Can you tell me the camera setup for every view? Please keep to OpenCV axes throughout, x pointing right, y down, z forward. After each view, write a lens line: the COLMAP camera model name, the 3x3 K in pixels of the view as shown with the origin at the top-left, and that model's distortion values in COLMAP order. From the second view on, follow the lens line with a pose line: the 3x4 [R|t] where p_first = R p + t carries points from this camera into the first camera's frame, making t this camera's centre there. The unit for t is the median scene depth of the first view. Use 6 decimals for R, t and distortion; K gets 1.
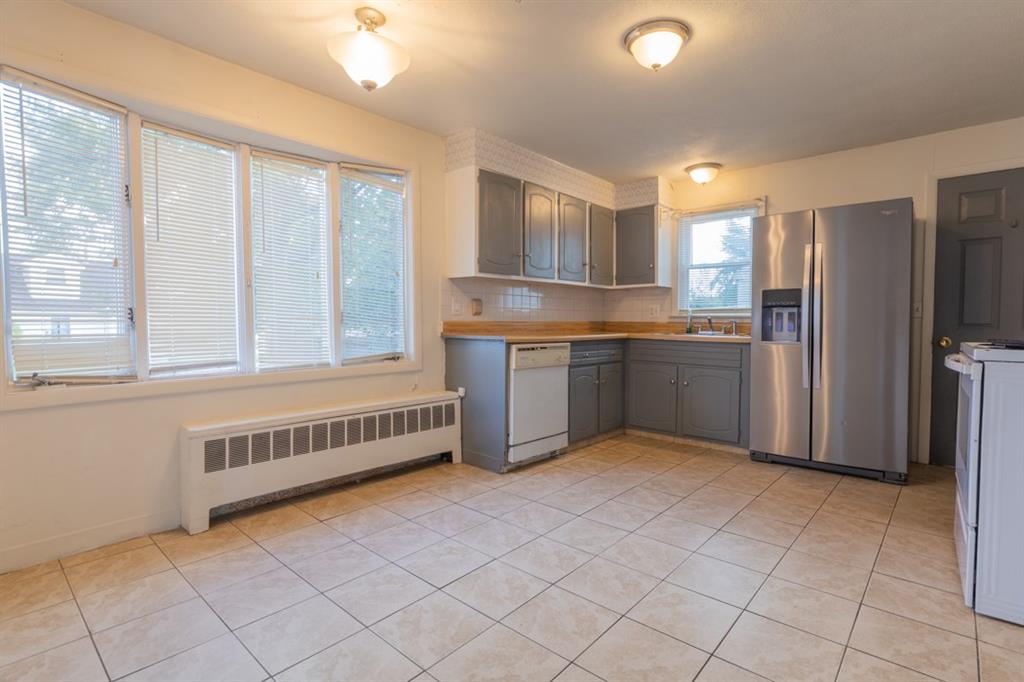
lens RADIAL K [[504.5, 0, 512.0], [0, 504.5, 341.0], [0, 0, 1]] dist [-0.000846, 0.000066]
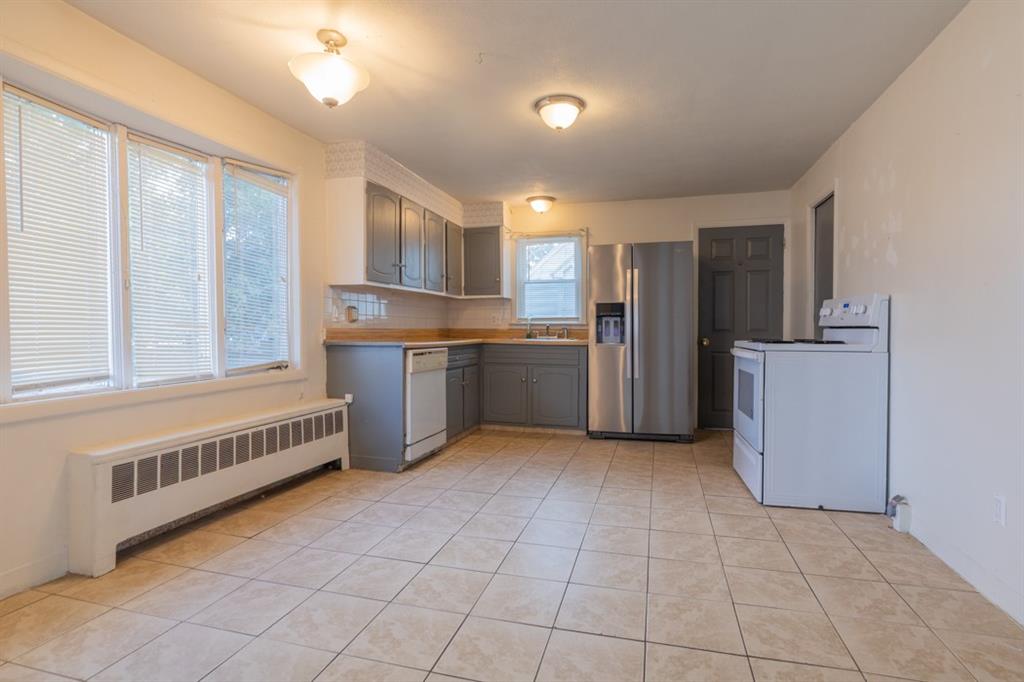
lens RADIAL K [[519.6, 0, 512.0], [0, 519.6, 341.0], [0, 0, 1]] dist [-0.000122, 0.000152]
pose [[0.897403, -0.013053, 0.441019, -0.285758], [0.020147, 0.999732, -0.011407, 0.005133], [-0.440752, 0.019122, 0.897425, -0.084022]]
